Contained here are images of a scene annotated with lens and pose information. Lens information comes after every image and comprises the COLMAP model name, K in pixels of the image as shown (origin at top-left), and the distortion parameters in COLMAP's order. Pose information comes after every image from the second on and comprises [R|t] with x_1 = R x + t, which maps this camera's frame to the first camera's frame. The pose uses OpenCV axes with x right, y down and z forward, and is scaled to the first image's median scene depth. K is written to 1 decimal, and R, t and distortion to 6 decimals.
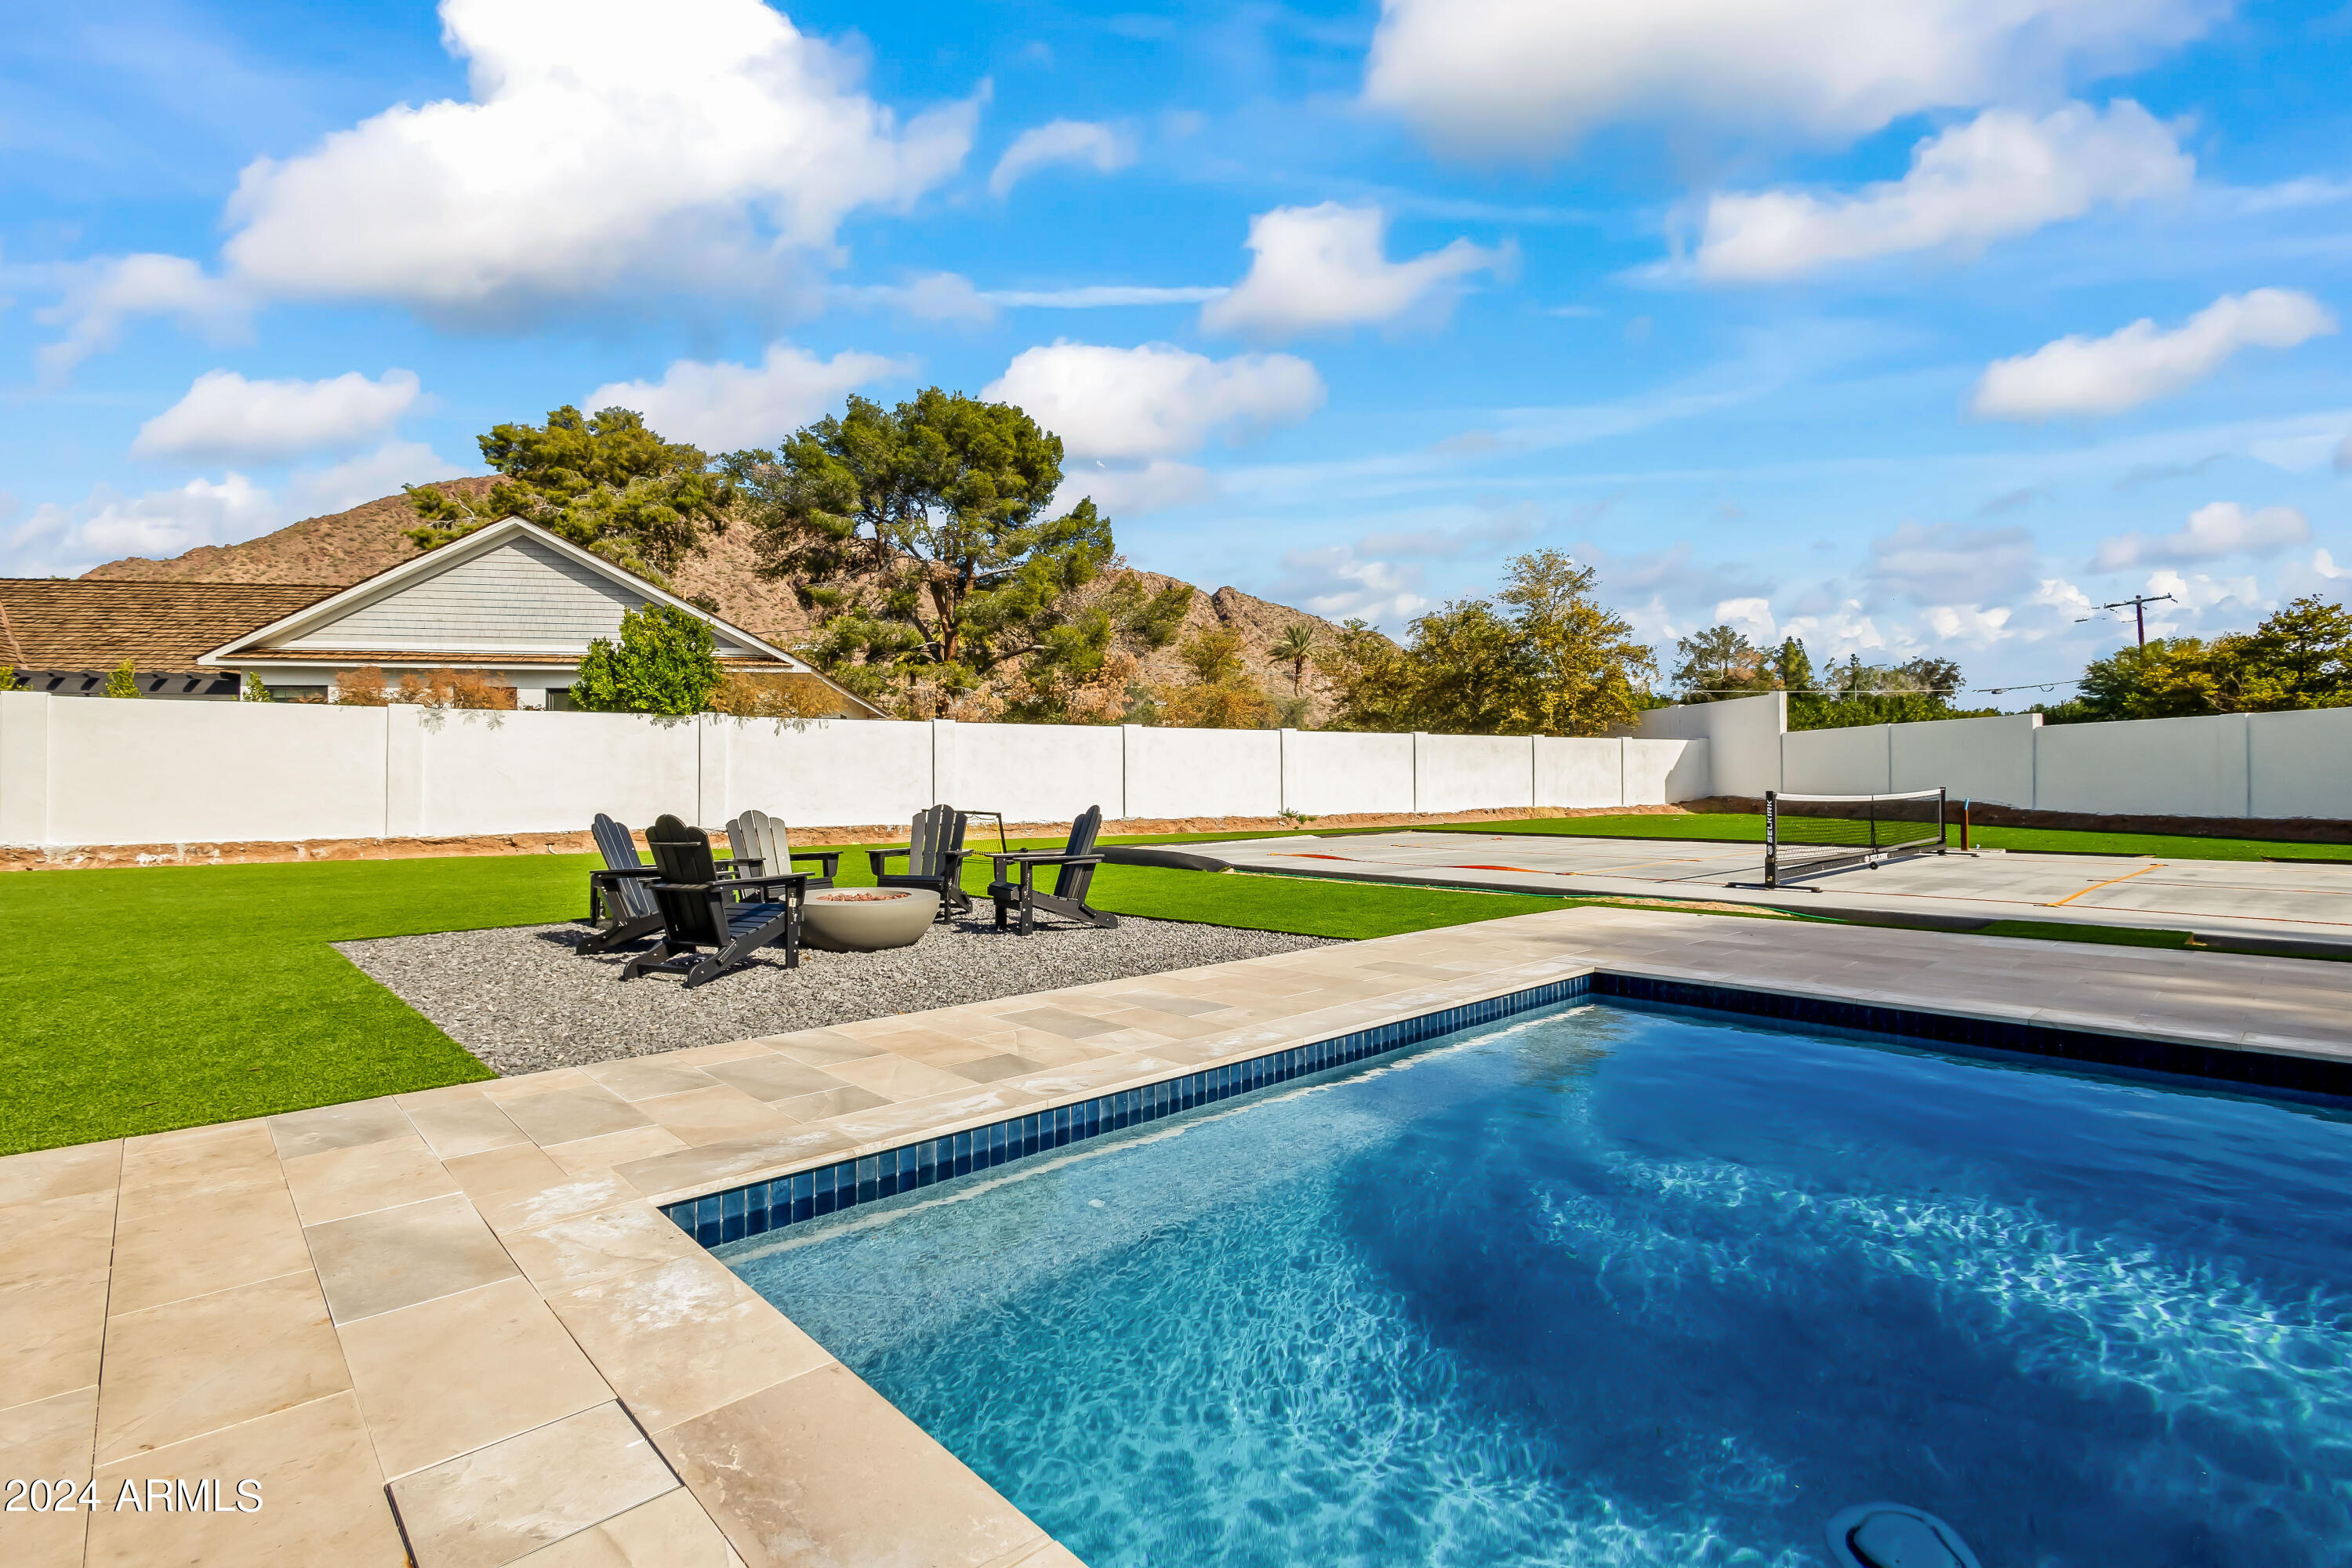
lens RADIAL K [[1101.9, 0, 1165.7], [0, 1101.9, 782.8], [0, 0, 1]] dist [0.002056, -0.000564]
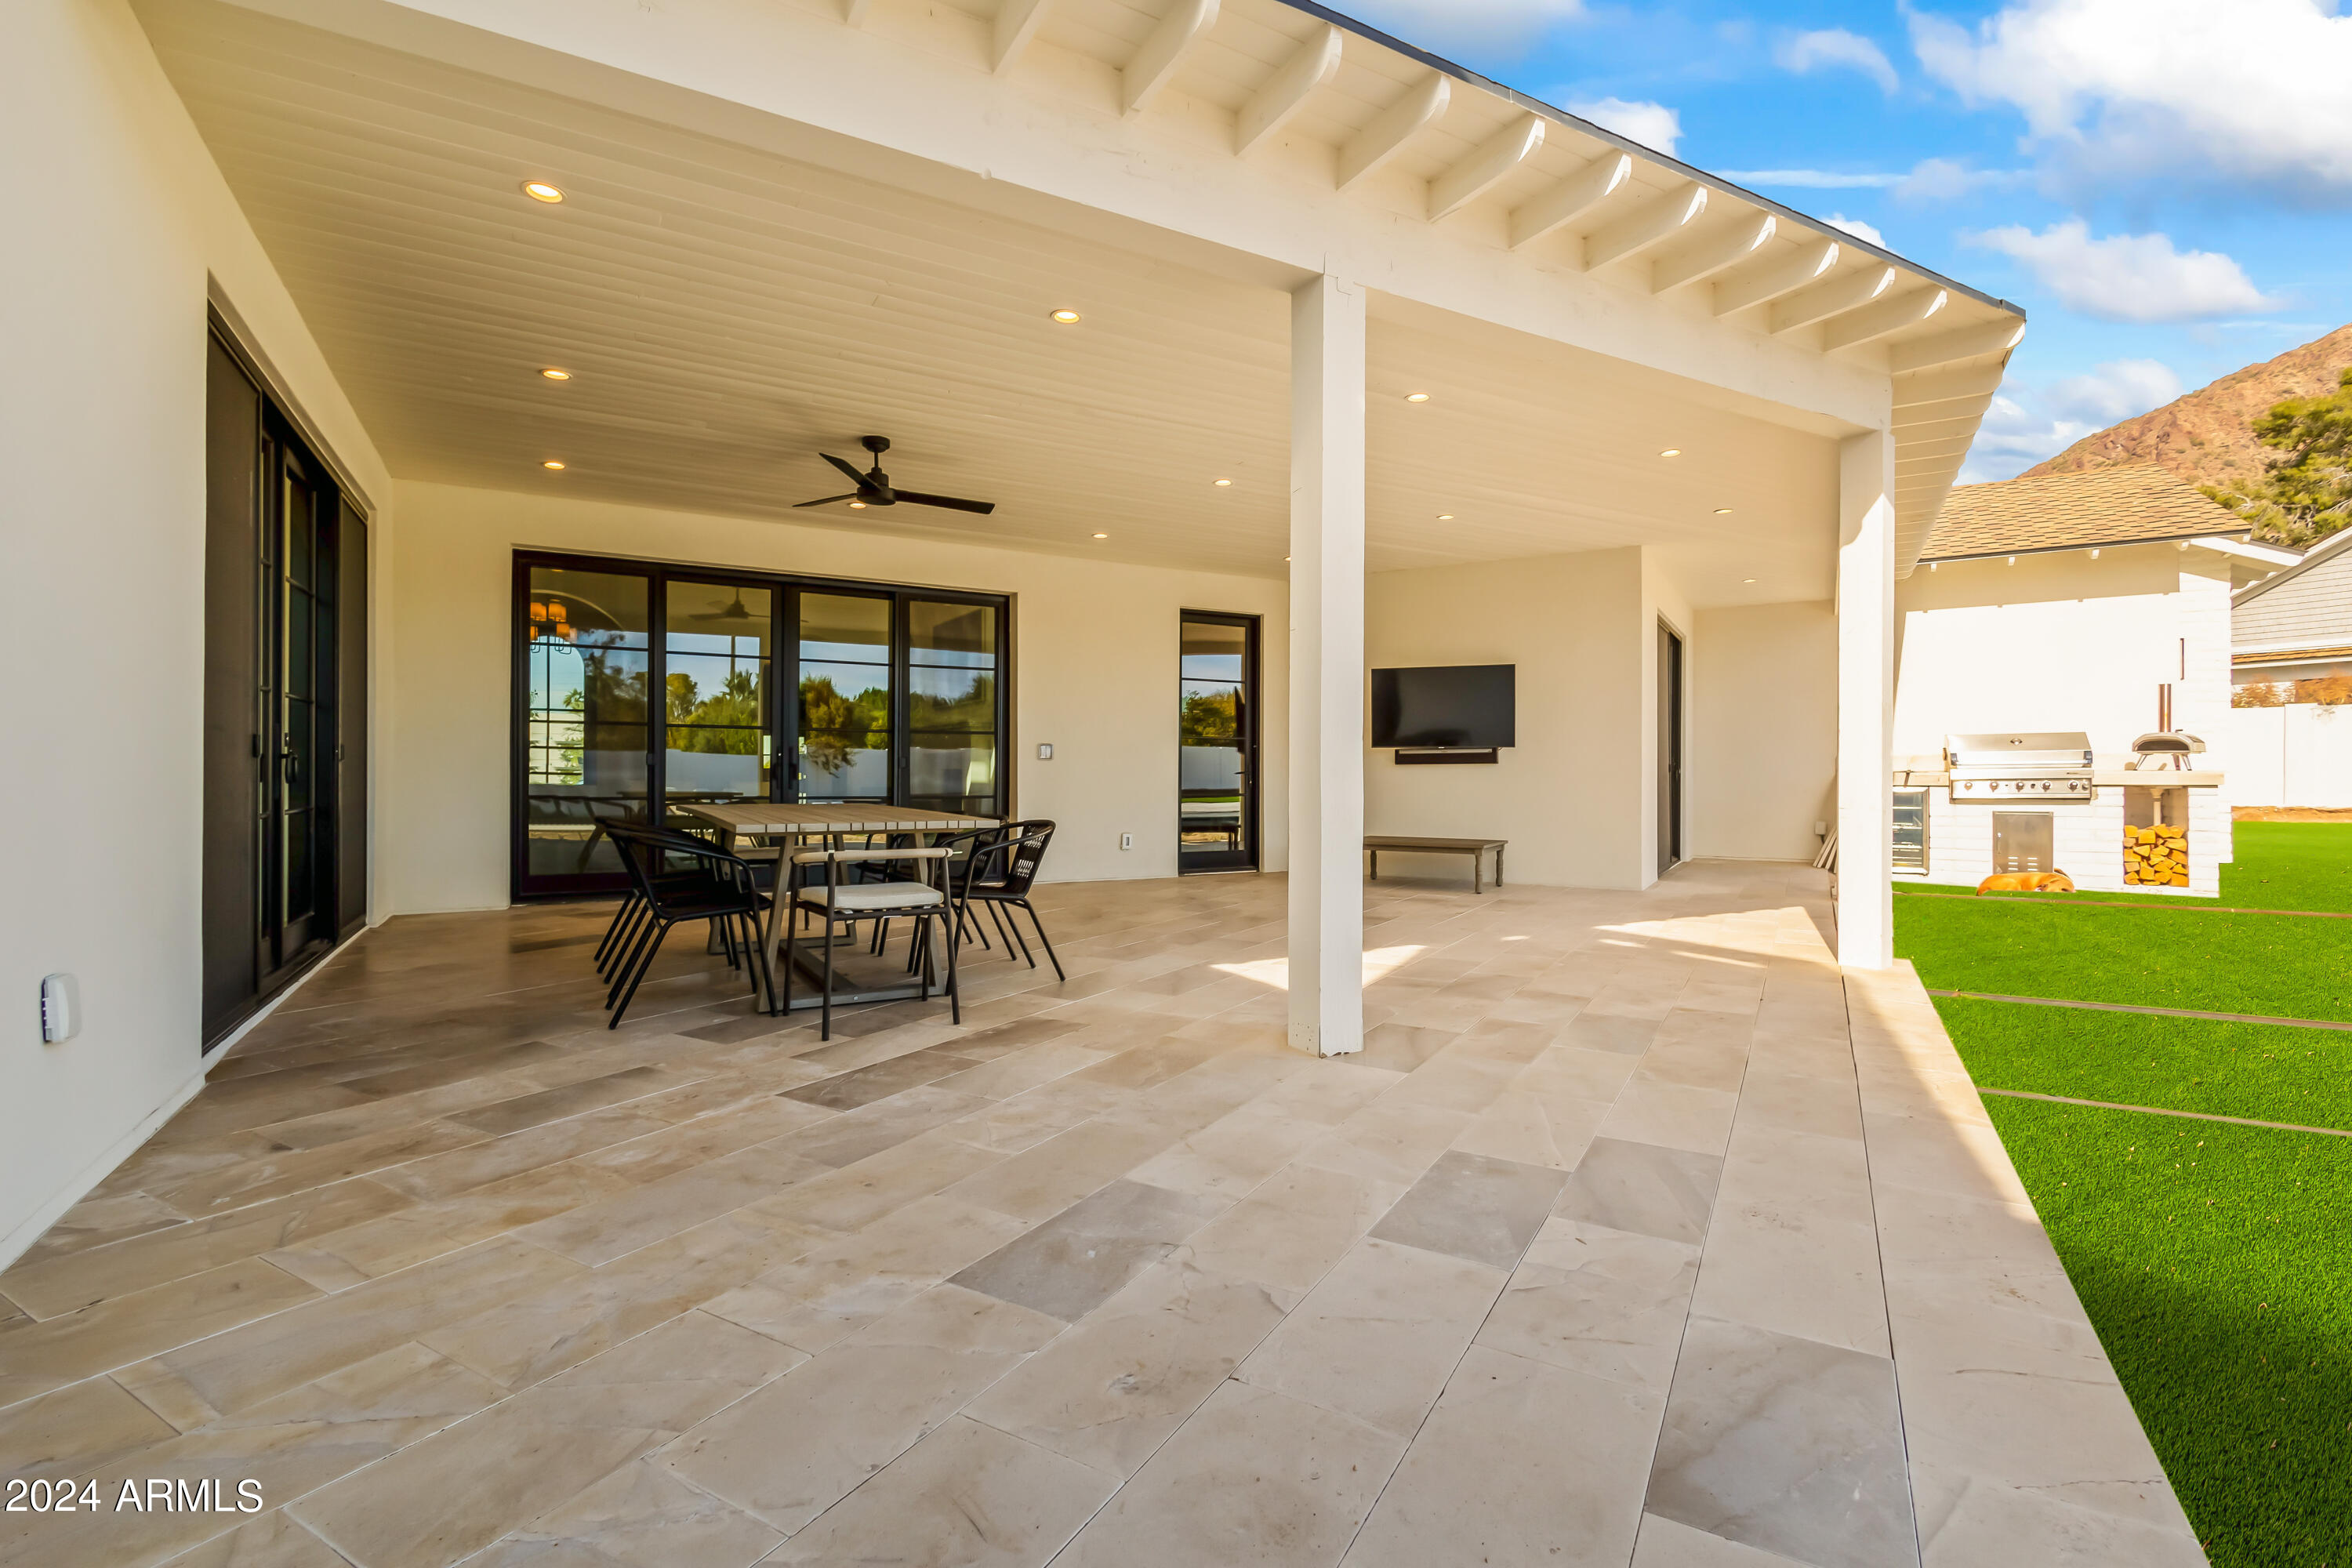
lens RADIAL K [[1101.9, 0, 1172.1], [0, 1101.9, 777.3], [0, 0, 1]] dist [0.002056, -0.000564]
pose [[0.287125, 0.004145, -0.957884, 0.067292], [0.007321, 0.999952, 0.006521, -0.001163], [0.957865, -0.008885, 0.287081, -0.253985]]
